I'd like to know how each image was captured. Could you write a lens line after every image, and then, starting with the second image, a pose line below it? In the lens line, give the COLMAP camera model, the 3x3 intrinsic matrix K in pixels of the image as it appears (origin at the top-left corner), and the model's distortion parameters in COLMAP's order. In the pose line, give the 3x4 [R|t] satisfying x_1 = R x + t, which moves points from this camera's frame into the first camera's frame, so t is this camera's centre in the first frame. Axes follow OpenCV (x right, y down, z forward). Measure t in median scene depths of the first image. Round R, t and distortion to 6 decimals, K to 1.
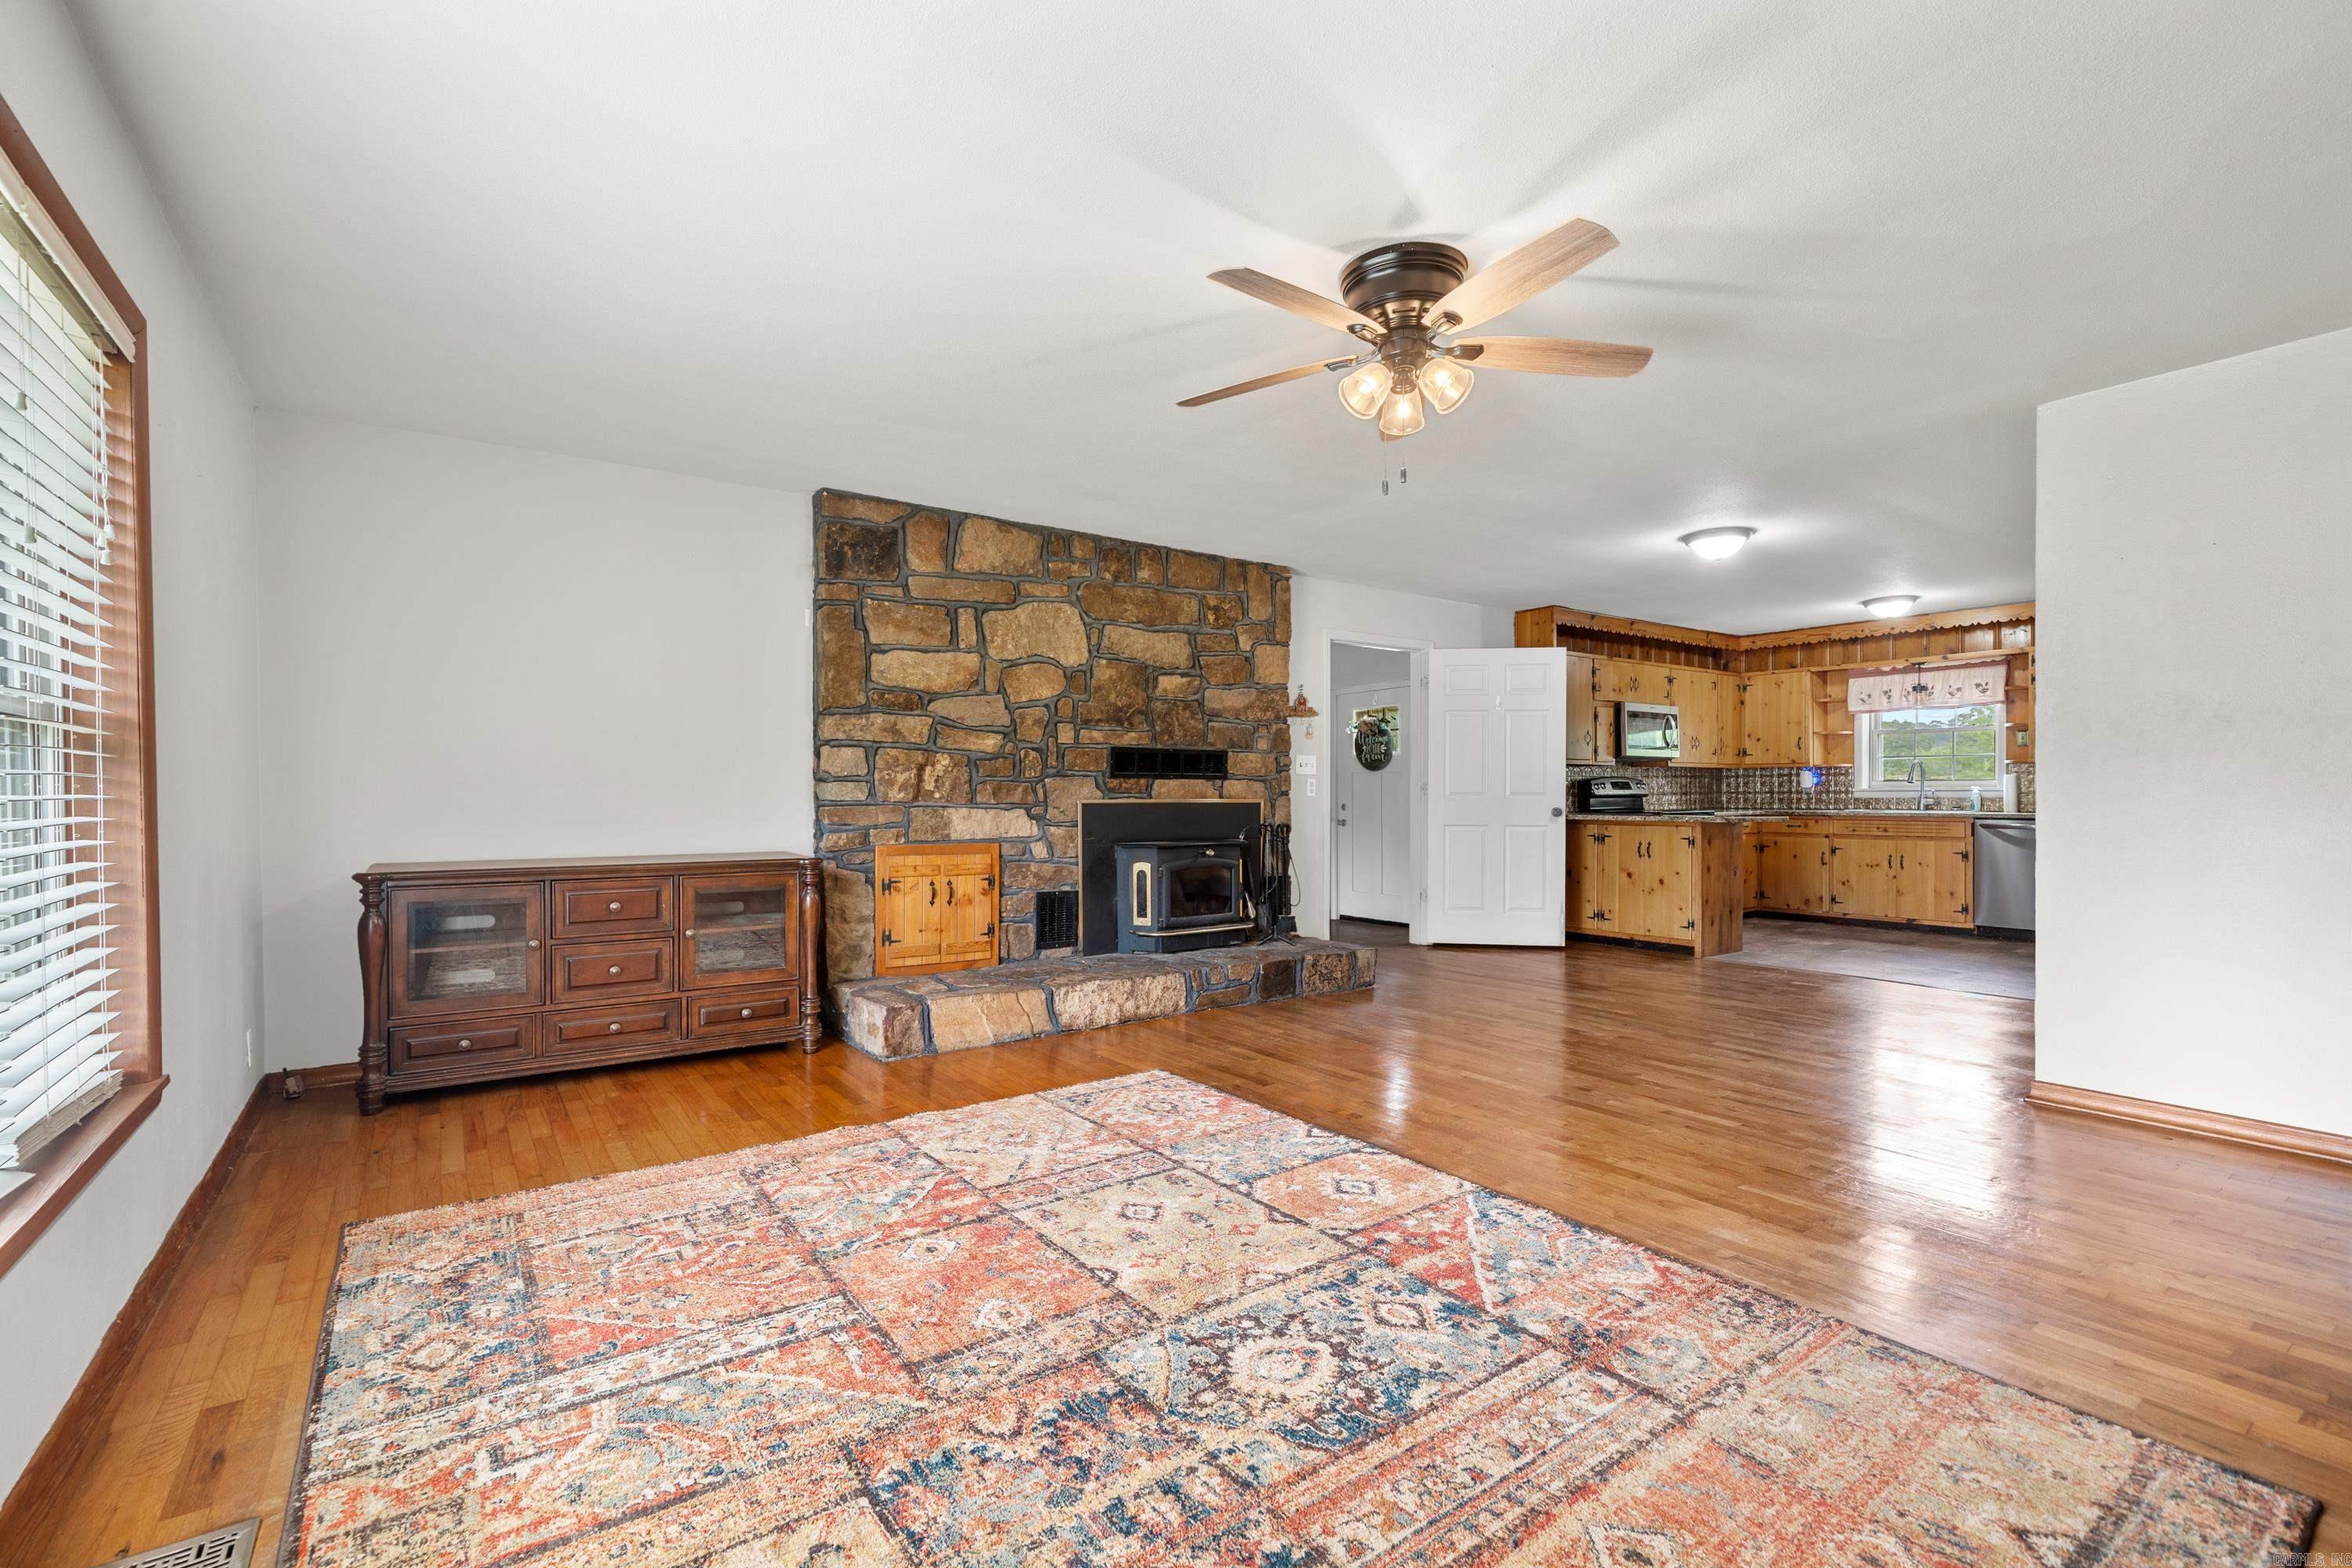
lens RADIAL K [[989.7, 0, 1191.8], [0, 989.7, 796.6], [0, 0, 1]] dist [0.000138, 0.001215]
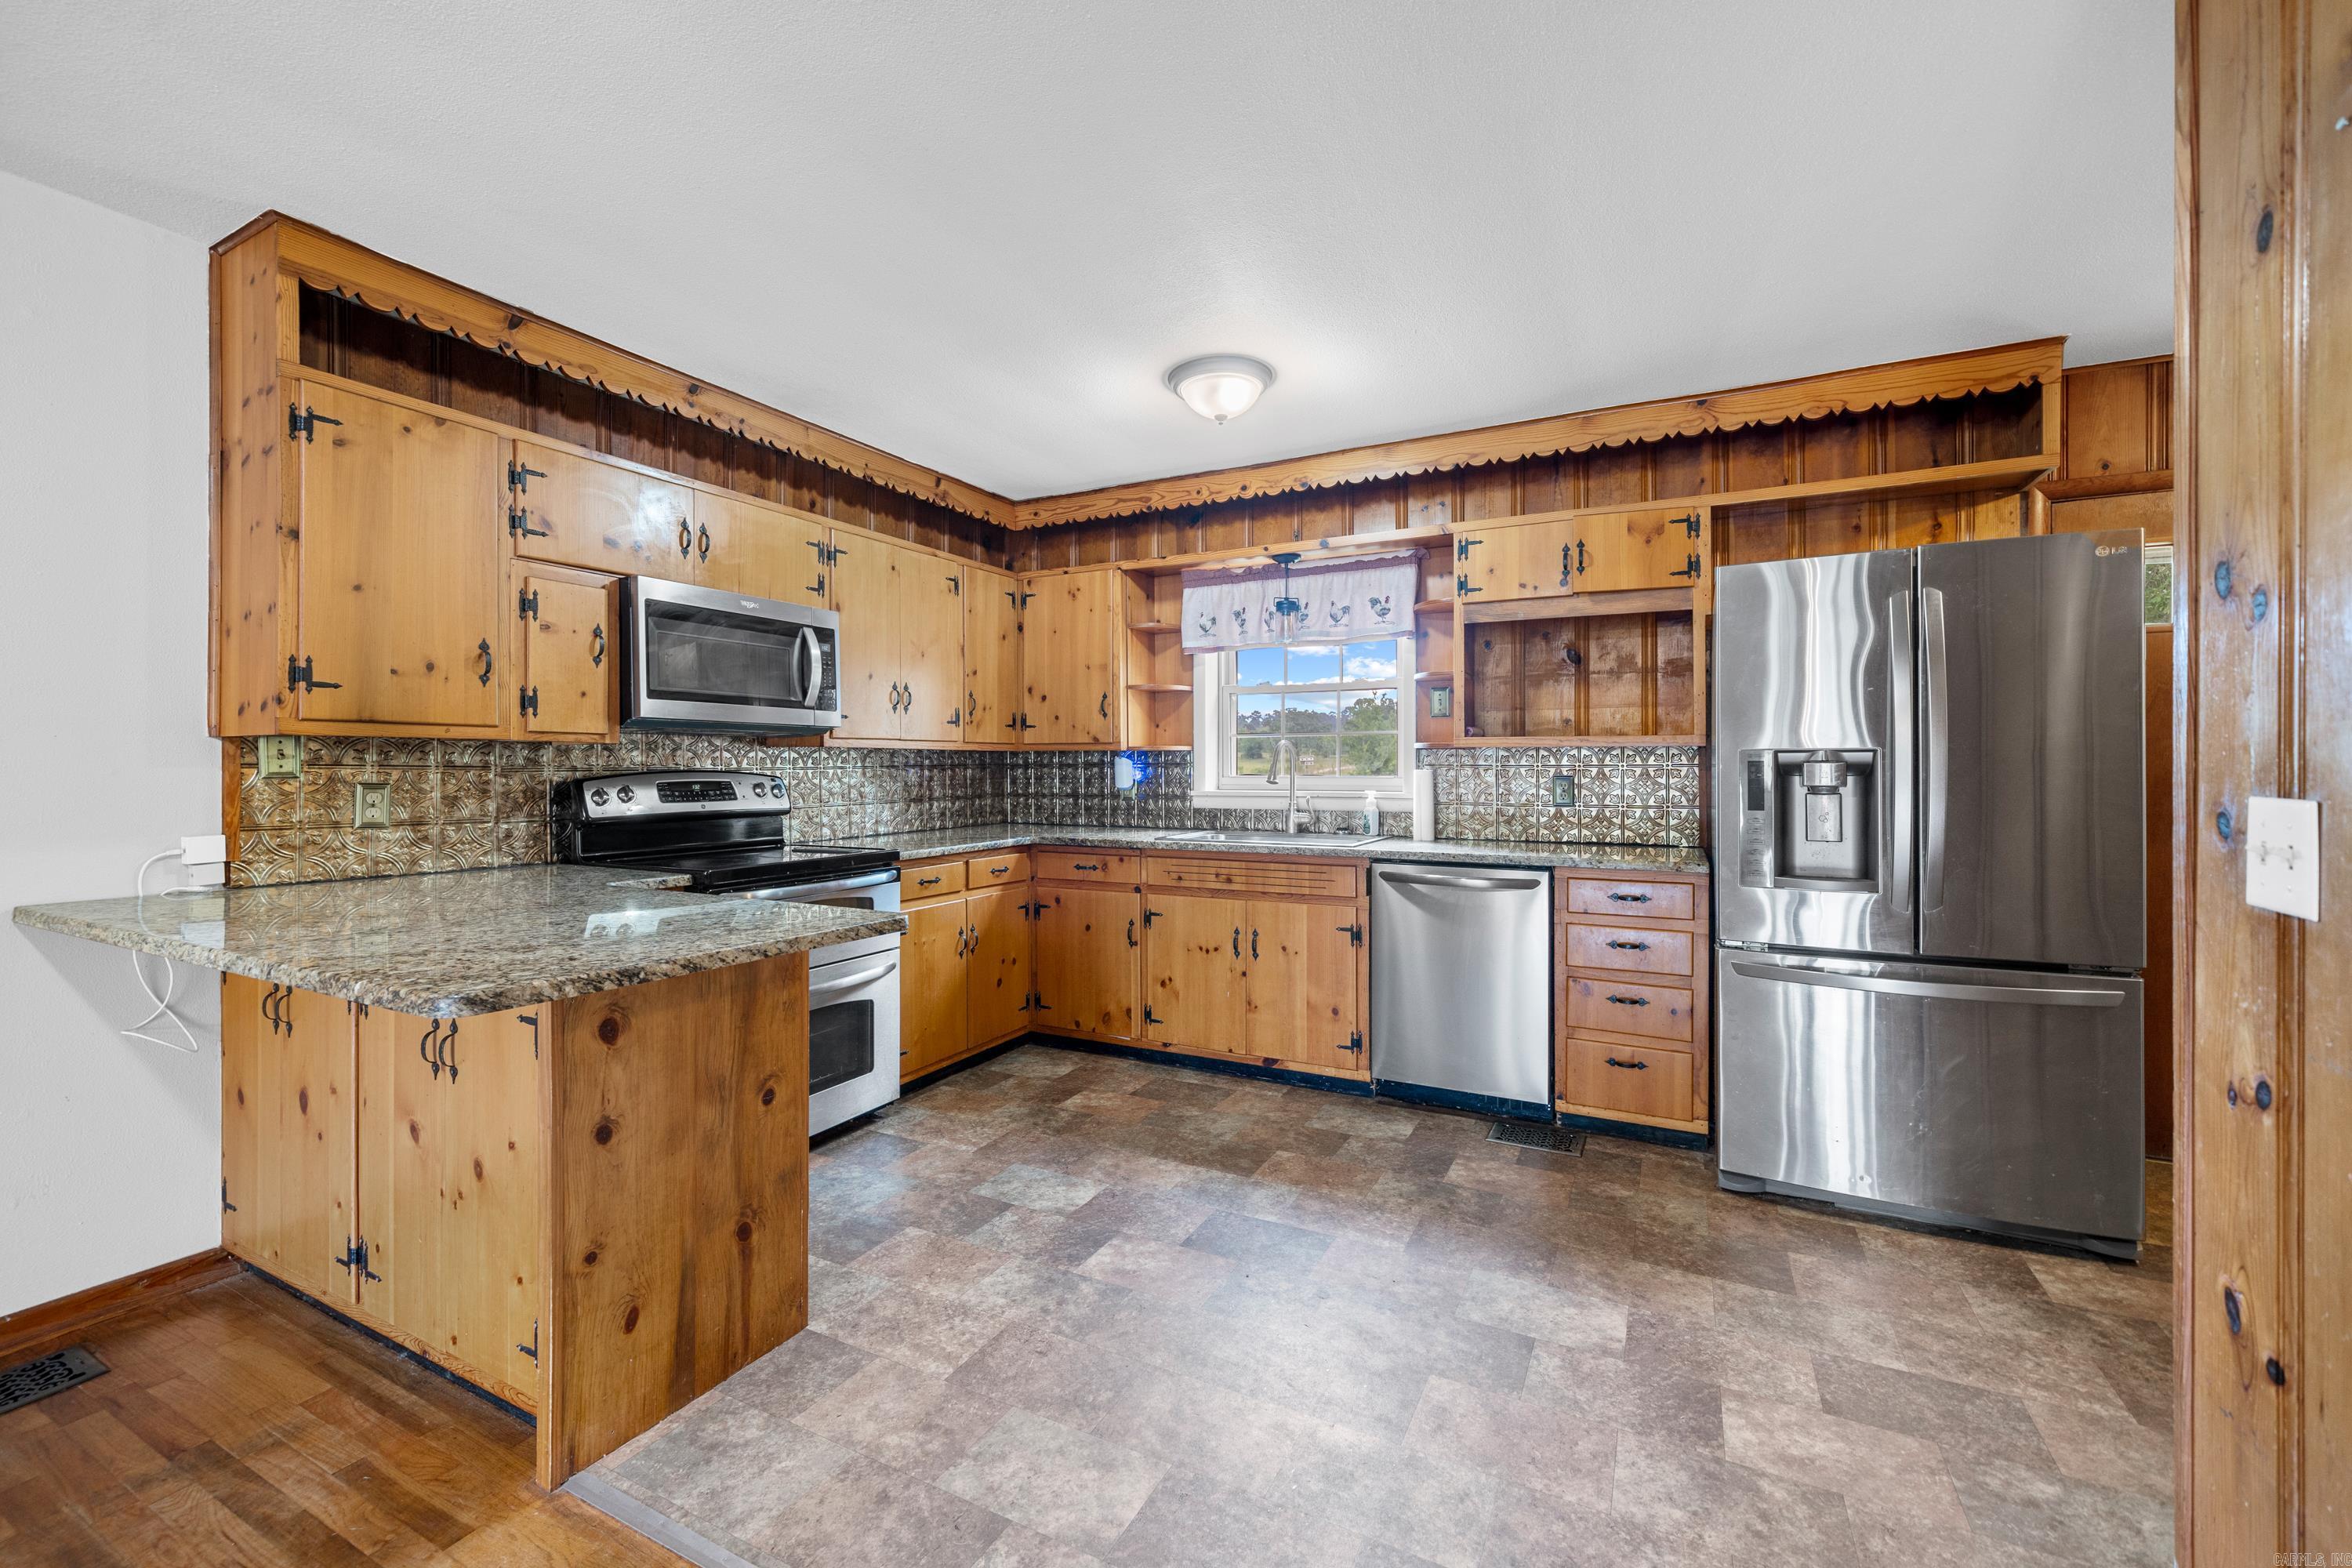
lens RADIAL K [[1012.1, 0, 1195.0], [0, 1012.1, 772.1], [0, 0, 1]] dist [0.001425, 0.000127]
pose [[0.872952, -0.001235, 0.487805, 0.668326], [0.001566, 0.999999, -0.000271, -0.030939], [-0.487804, 0.001000, 0.872952, 0.861114]]
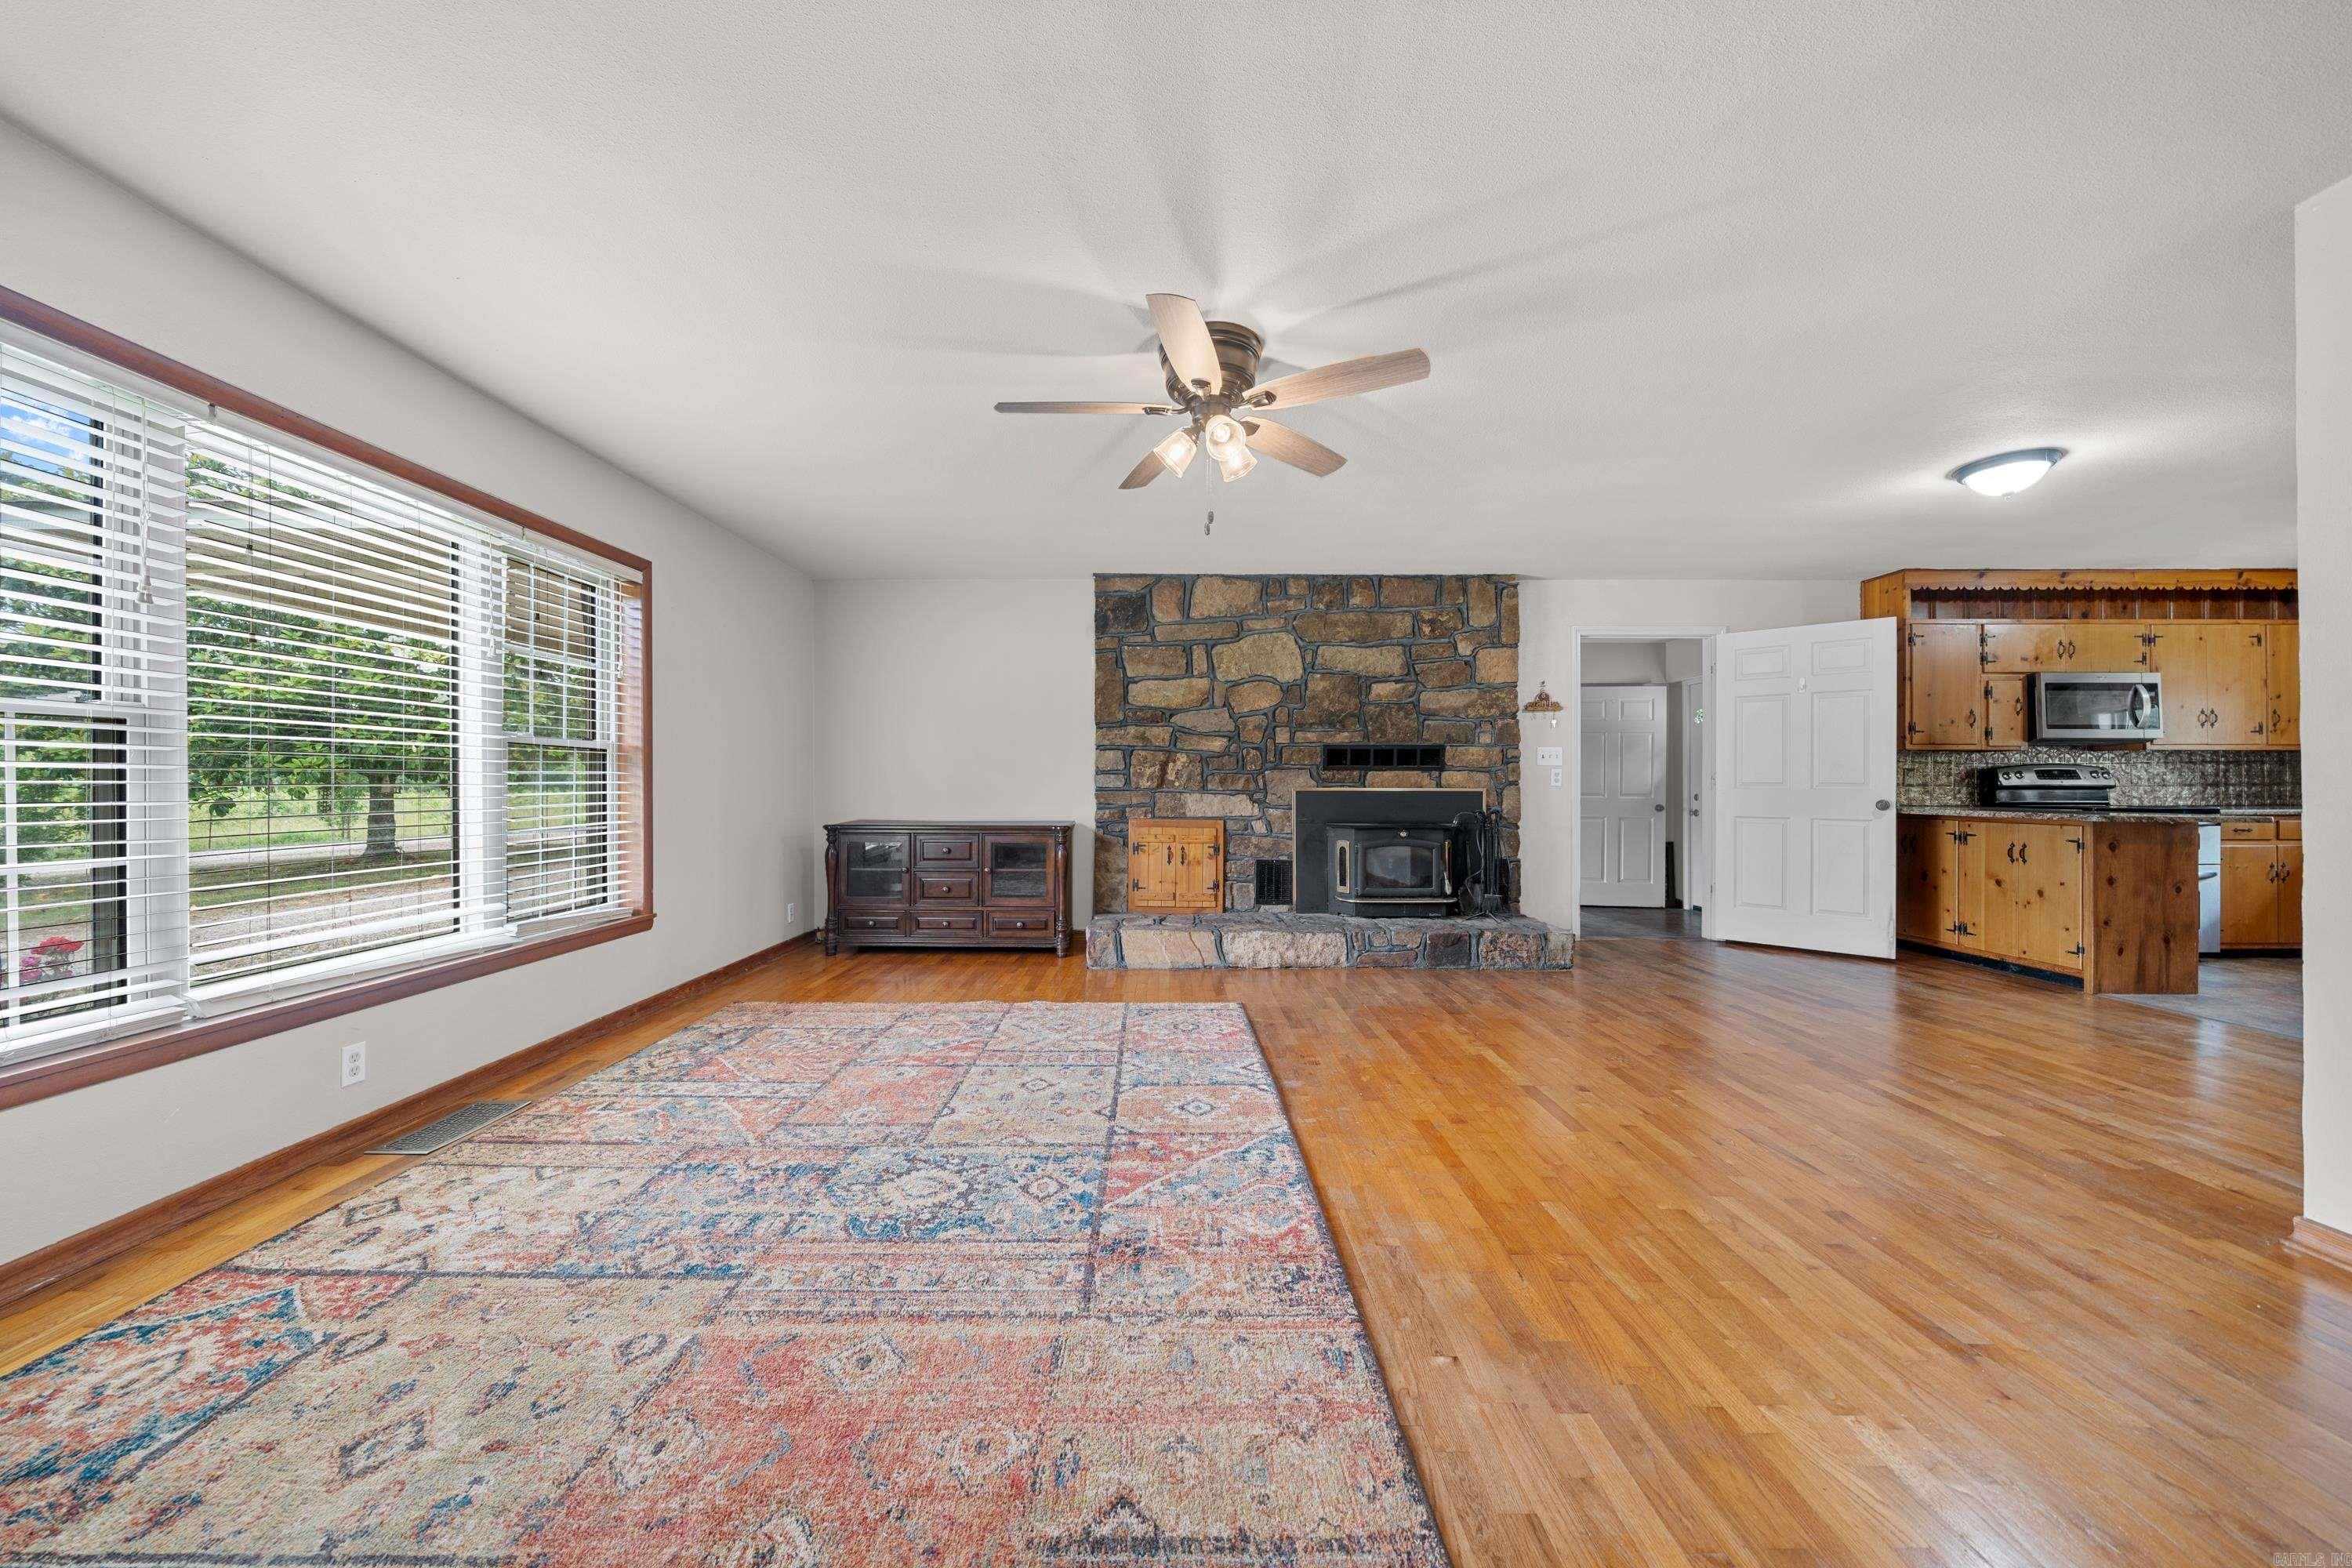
lens RADIAL K [[800.7, 0, 1189.1], [0, 800.7, 777.2], [0, 0, 1]] dist [-0.003636, -0.000295]
pose [[0.824733, -0.002114, -0.565518, 0.352241], [-0.003850, 0.999949, -0.009352, -0.000206], [0.565509, 0.009890, 0.824683, 0.090466]]
